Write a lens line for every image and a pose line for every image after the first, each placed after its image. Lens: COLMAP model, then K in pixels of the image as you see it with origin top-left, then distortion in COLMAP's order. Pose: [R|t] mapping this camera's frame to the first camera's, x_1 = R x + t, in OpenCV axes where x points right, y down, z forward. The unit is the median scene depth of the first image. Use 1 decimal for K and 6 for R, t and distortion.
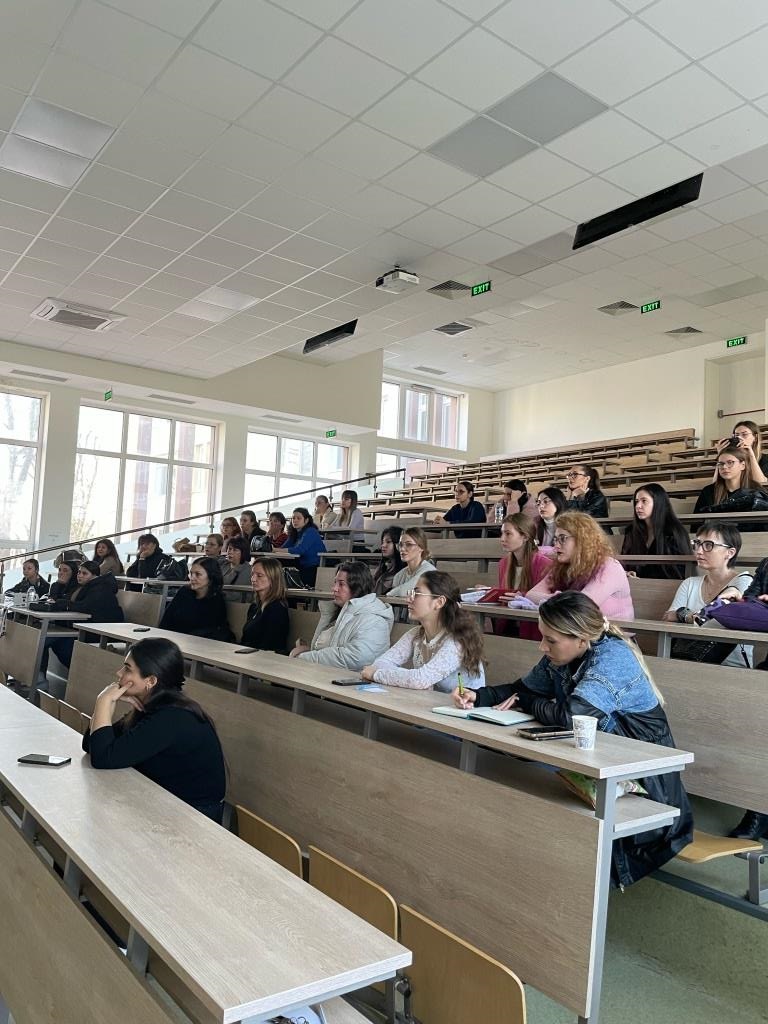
lens RADIAL K [[779.0, 0, 384.0], [0, 779.0, 512.0], [0, 0, 1]] dist [0.047268, -0.077072]
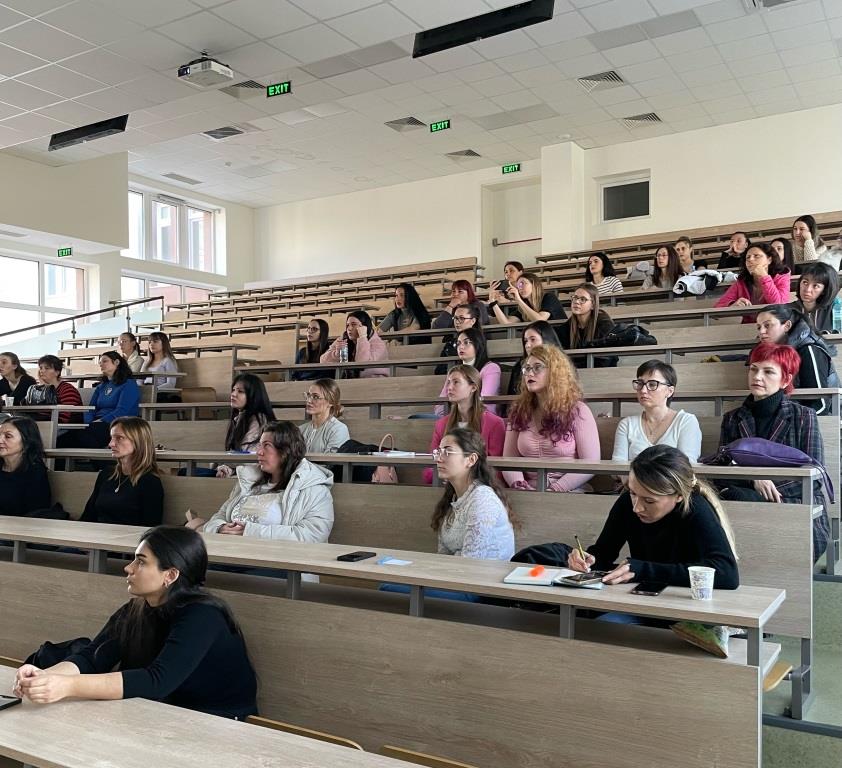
lens RADIAL K [[856.6, 0, 421.7], [0, 856.6, 416.3], [0, 0, 1]] dist [0.032627, -0.024262]
pose [[0.925317, -0.049007, 0.376014, -0.104057], [0.016259, 0.995829, 0.089776, -0.007611], [-0.378846, -0.076958, 0.922255, 0.031076]]
